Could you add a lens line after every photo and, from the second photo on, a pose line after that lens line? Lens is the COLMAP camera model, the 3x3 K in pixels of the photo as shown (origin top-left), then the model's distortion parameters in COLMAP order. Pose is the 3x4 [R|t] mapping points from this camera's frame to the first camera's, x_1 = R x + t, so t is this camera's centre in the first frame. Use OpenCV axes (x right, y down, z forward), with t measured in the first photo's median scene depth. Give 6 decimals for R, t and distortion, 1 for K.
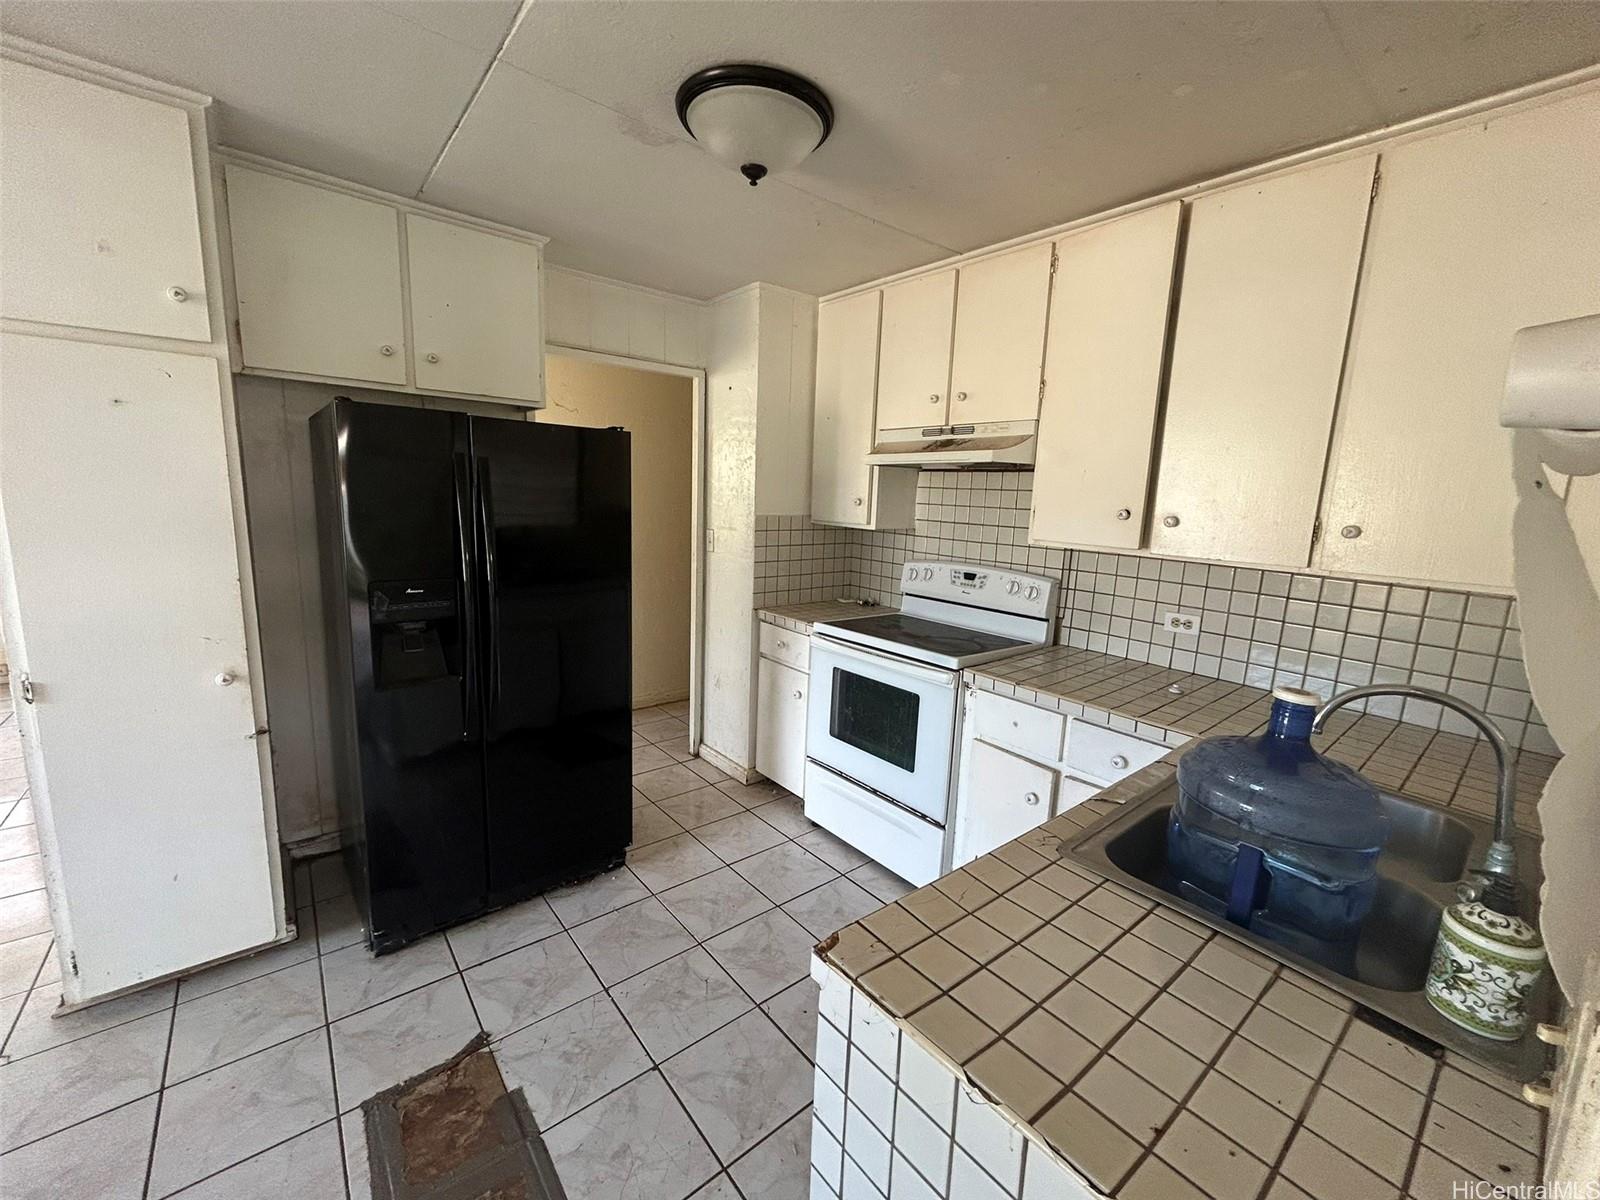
lens RADIAL K [[640.6, 0, 798.0], [0, 640.6, 597.2], [0, 0, 1]] dist [0.002780, 0.000167]
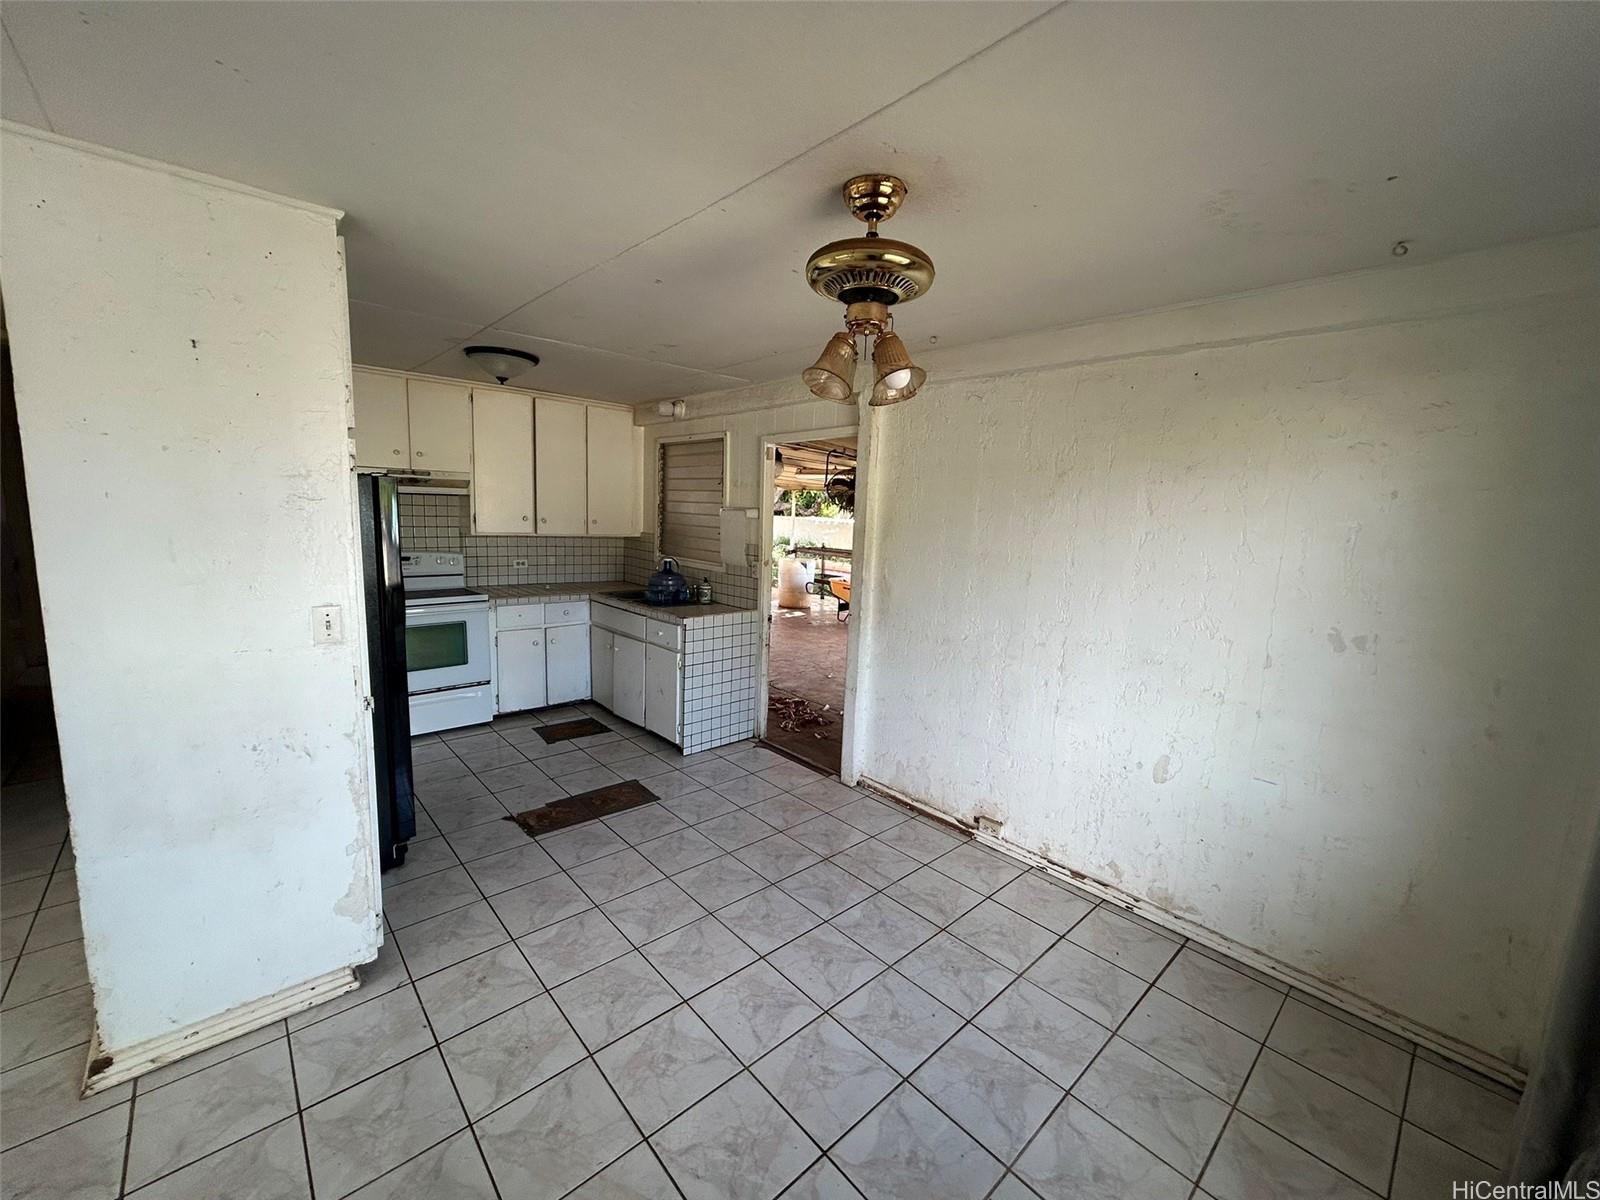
lens RADIAL K [[640.6, 0, 800.9], [0, 640.6, 598.1], [0, 0, 1]] dist [0.002780, 0.000167]
pose [[-0.048664, -0.184028, 0.981716, -1.653596], [0.118393, 0.974888, 0.188617, -0.146564], [-0.991774, 0.125407, -0.025654, 0.075871]]
